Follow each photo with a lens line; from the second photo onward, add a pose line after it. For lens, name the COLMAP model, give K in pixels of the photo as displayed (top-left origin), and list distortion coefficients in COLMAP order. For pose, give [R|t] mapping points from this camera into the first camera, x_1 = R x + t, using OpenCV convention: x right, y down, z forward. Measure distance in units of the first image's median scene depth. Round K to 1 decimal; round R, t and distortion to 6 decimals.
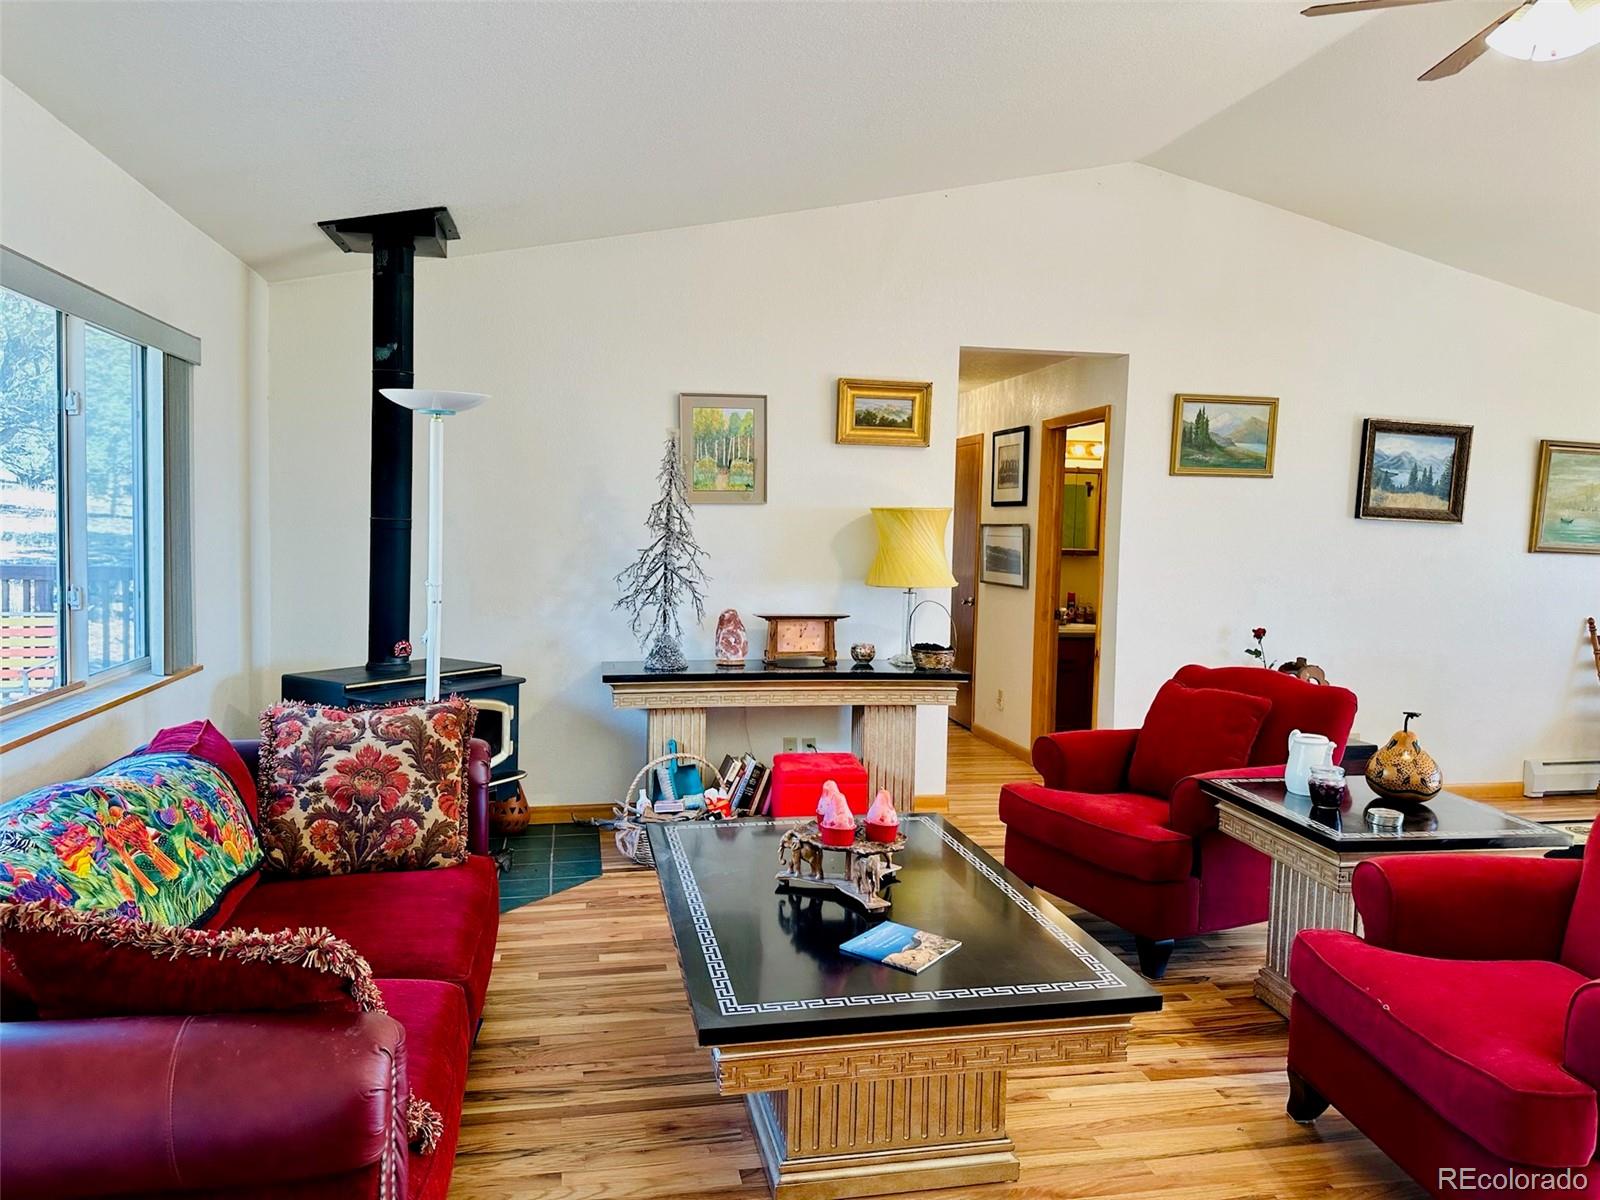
lens RADIAL K [[1145.8, 0, 800.0], [0, 1145.8, 600.0], [0, 0, 1]] dist [0.009358, -0.003248]
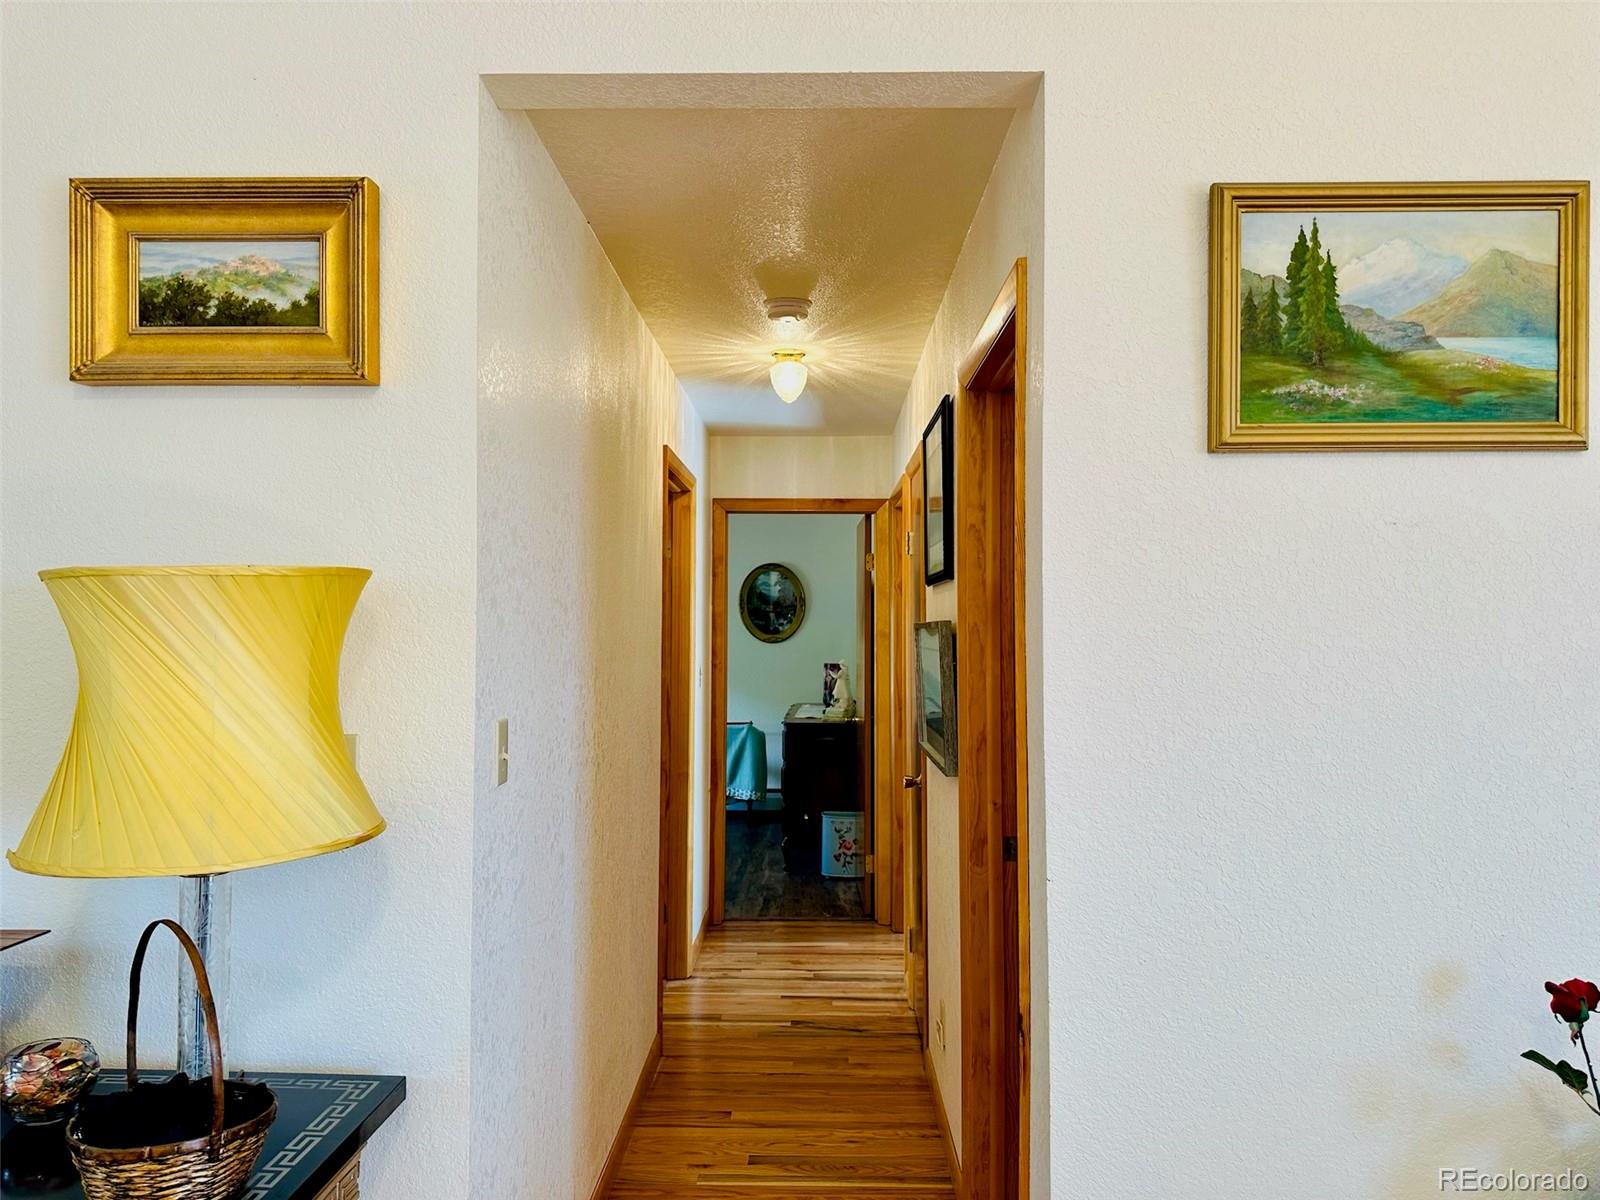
lens RADIAL K [[1145.8, 0, 800.0], [0, 1145.8, 600.0], [0, 0, 1]] dist [0.009358, -0.003248]
pose [[0.978108, -0.024705, -0.206626, 0.278850], [0.003502, 0.994742, -0.102356, -0.038166], [0.208068, 0.099392, 0.973051, 0.684850]]
